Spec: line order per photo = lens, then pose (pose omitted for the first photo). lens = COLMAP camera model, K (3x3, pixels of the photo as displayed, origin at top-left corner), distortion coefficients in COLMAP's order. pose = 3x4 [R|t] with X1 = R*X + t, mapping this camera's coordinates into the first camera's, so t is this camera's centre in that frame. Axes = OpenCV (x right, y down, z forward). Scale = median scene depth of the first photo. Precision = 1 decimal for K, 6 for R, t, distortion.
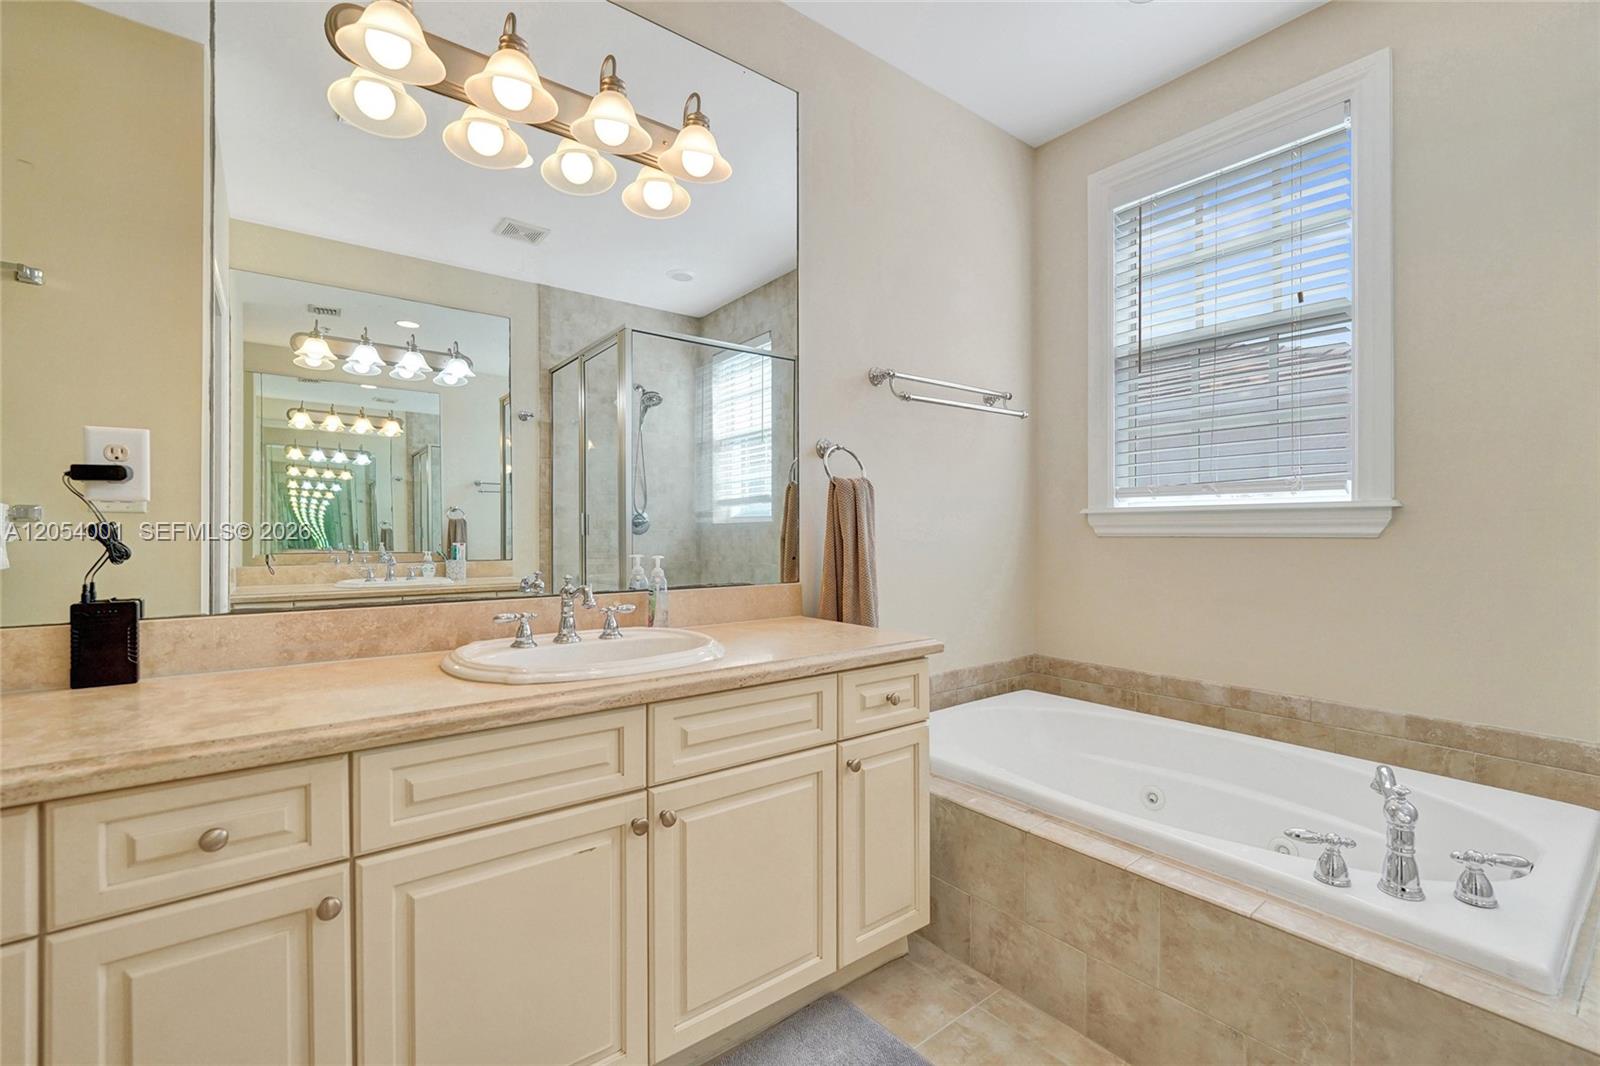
lens RADIAL K [[691.2, 0, 754.2], [0, 691.2, 530.6], [0, 0, 1]] dist [-0.009190, -0.000226]
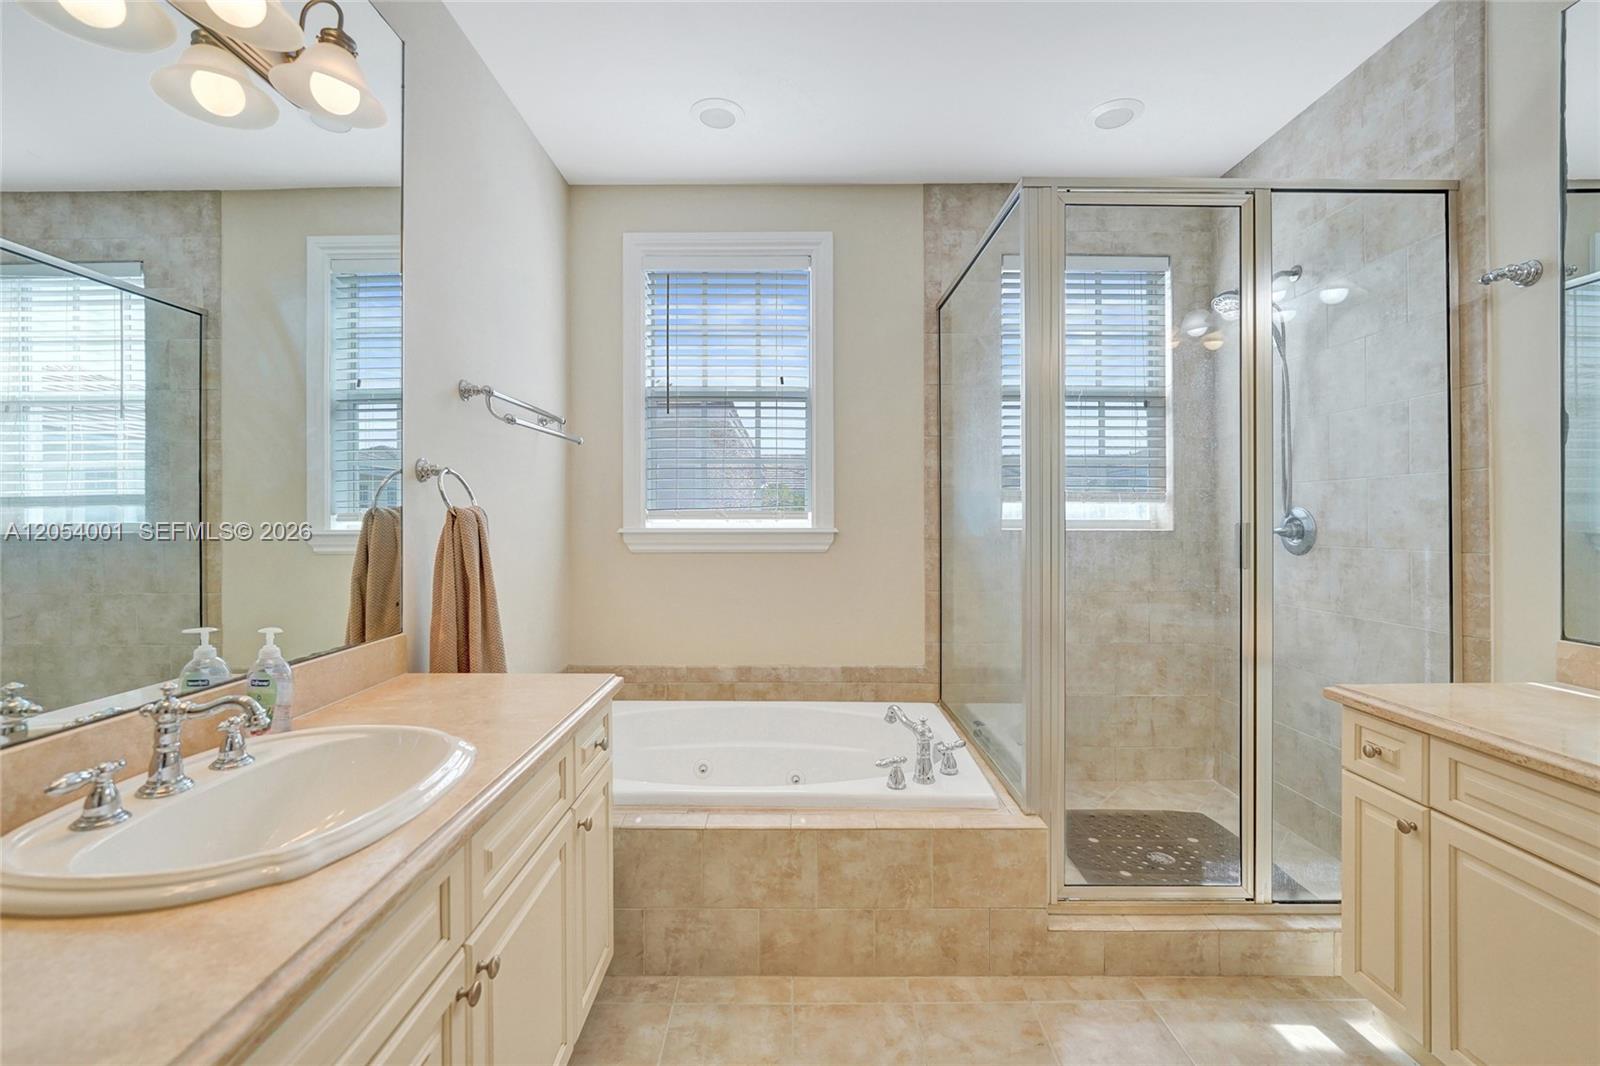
lens RADIAL K [[676.0, 0, 808.7], [0, 676.0, 523.5], [0, 0, 1]] dist [-0.009305, 0.000916]
pose [[0.593429, -0.004947, 0.804871, -0.360045], [0.004094, 0.999987, 0.003128, -0.067766], [-0.804876, 0.001439, 0.593442, 0.168578]]
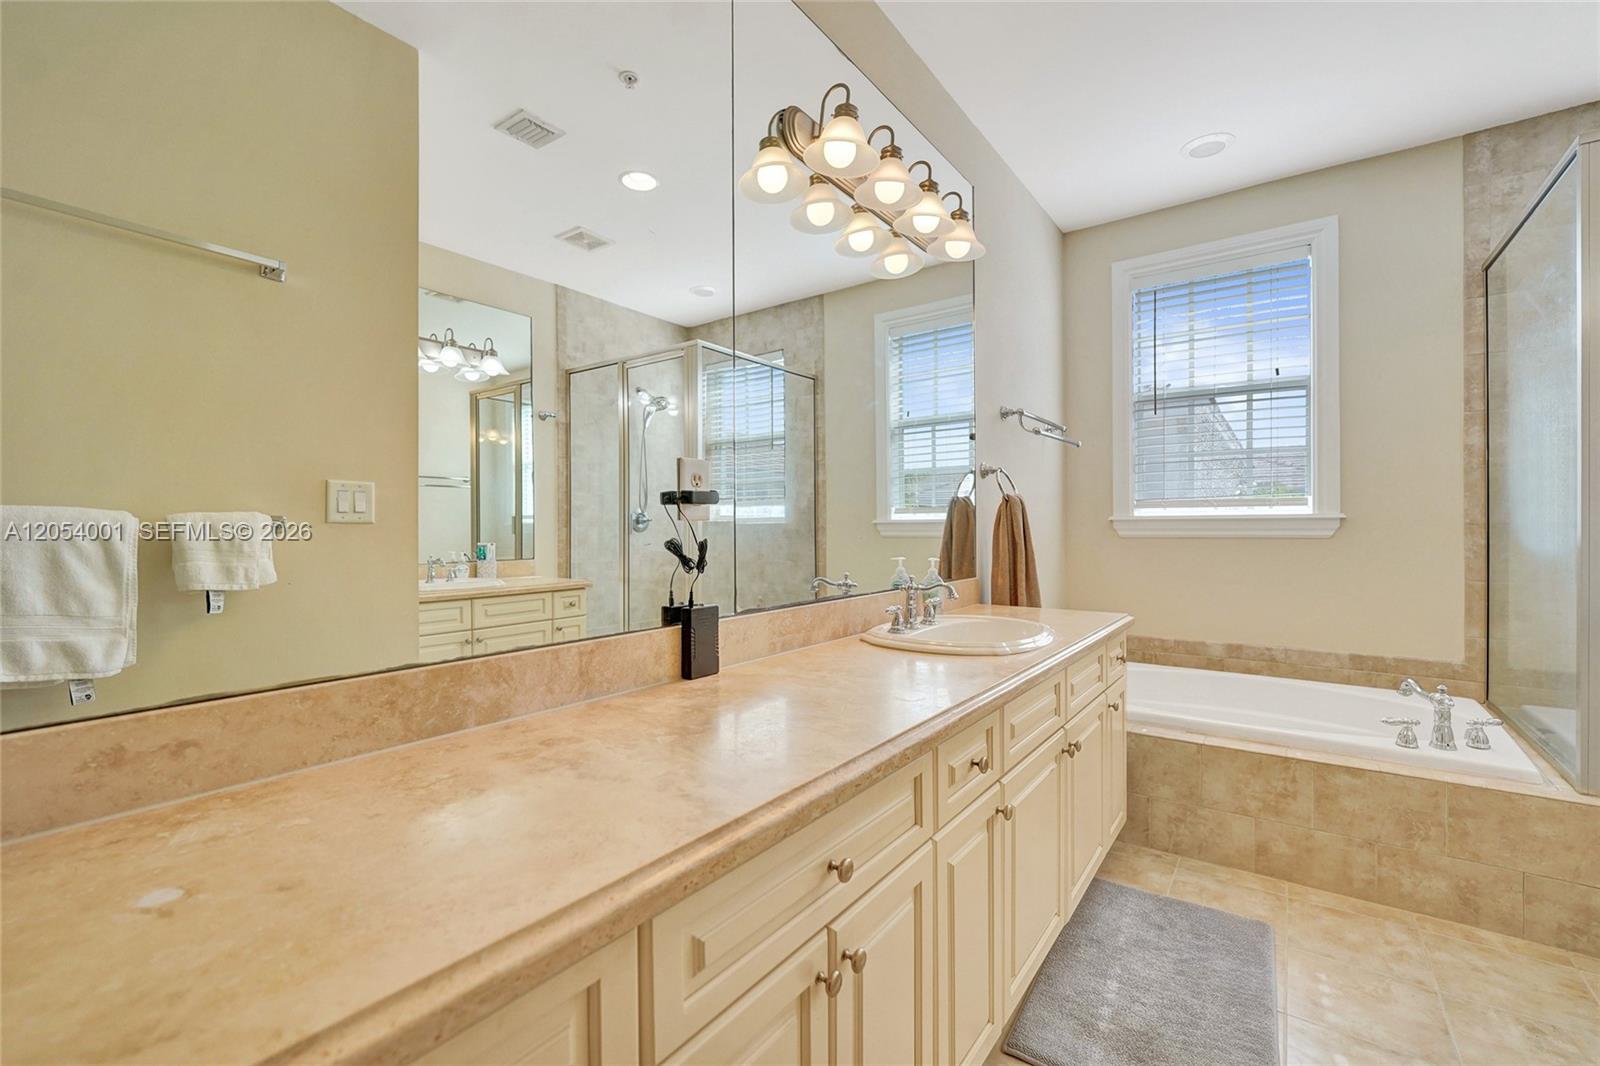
lens RADIAL K [[676.0, 0, 808.7], [0, 676.0, 523.5], [0, 0, 1]] dist [-0.009305, 0.000916]
pose [[0.958666, -0.000407, 0.284535, -0.712323], [0.002028, 0.999983, -0.005402, -0.018265], [-0.284528, 0.005756, 0.958650, -0.111057]]
